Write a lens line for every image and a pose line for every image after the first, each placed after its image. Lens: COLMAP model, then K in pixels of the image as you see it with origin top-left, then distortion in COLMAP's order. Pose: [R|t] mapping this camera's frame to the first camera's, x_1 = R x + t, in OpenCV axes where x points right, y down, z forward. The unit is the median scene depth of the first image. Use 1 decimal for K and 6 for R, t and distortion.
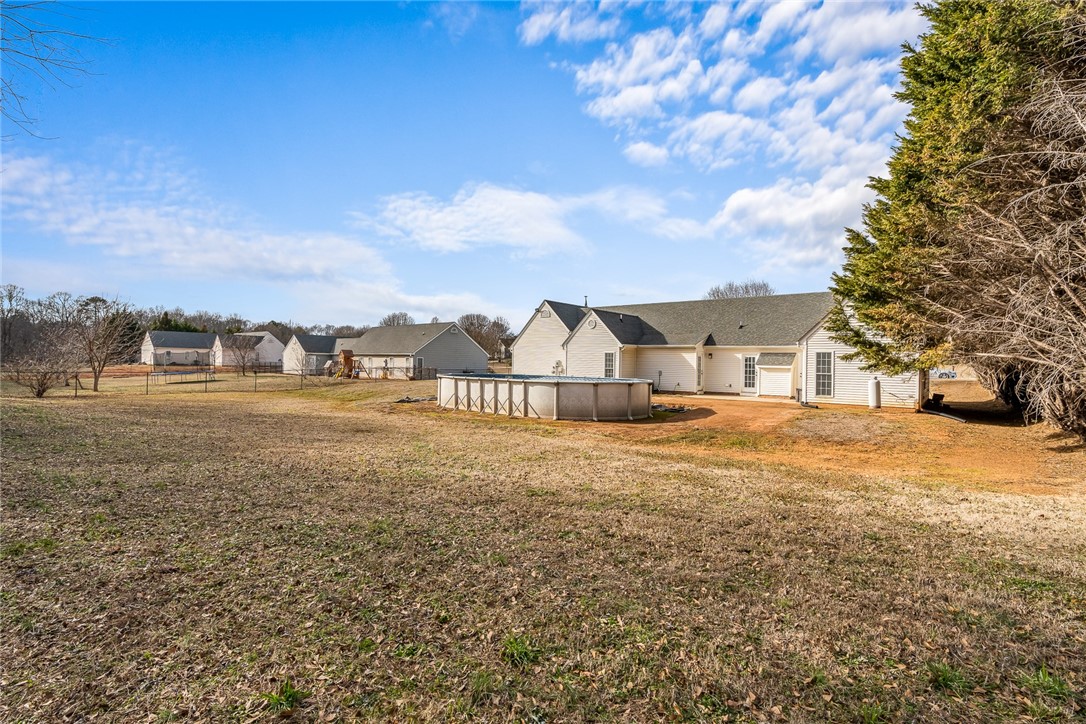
lens RADIAL K [[498.8, 0, 541.7], [0, 498.8, 360.9], [0, 0, 1]] dist [-0.003599, 0.002829]
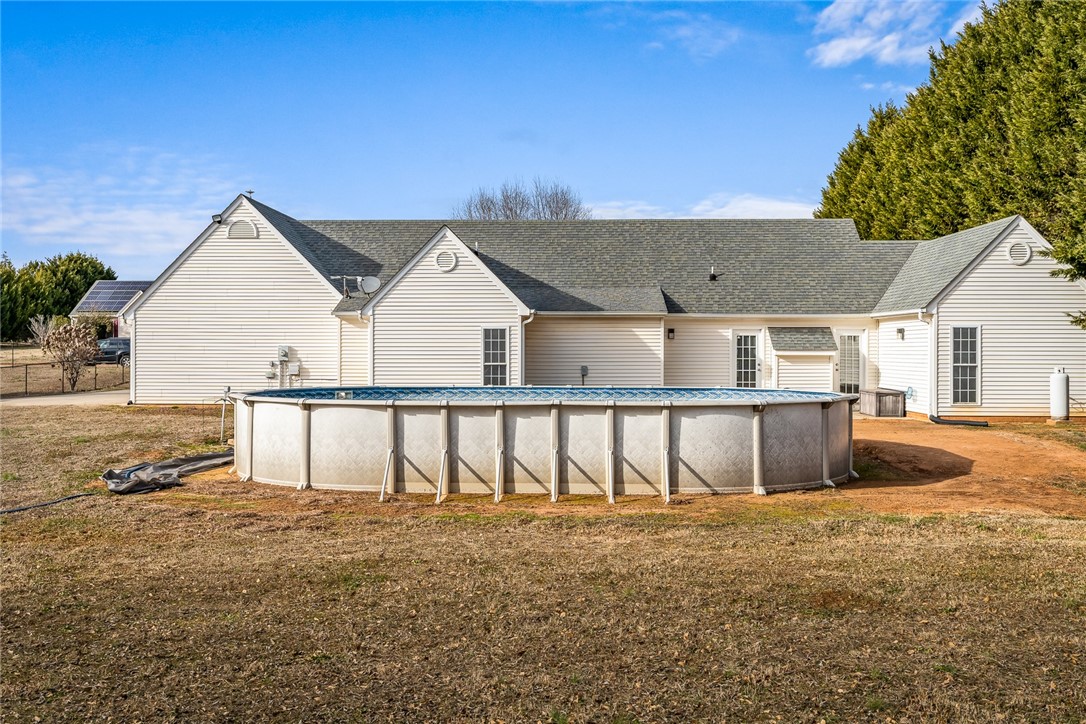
lens RADIAL K [[1023.9, 0, 543.0], [0, 1023.9, 360.1], [0, 0, 1]] dist [0.009422, 0.000000]
pose [[0.786972, -0.024799, 0.616490, -0.436755], [0.011741, 0.999613, 0.025222, -0.012268], [-0.616876, -0.012611, 0.786959, 0.299235]]
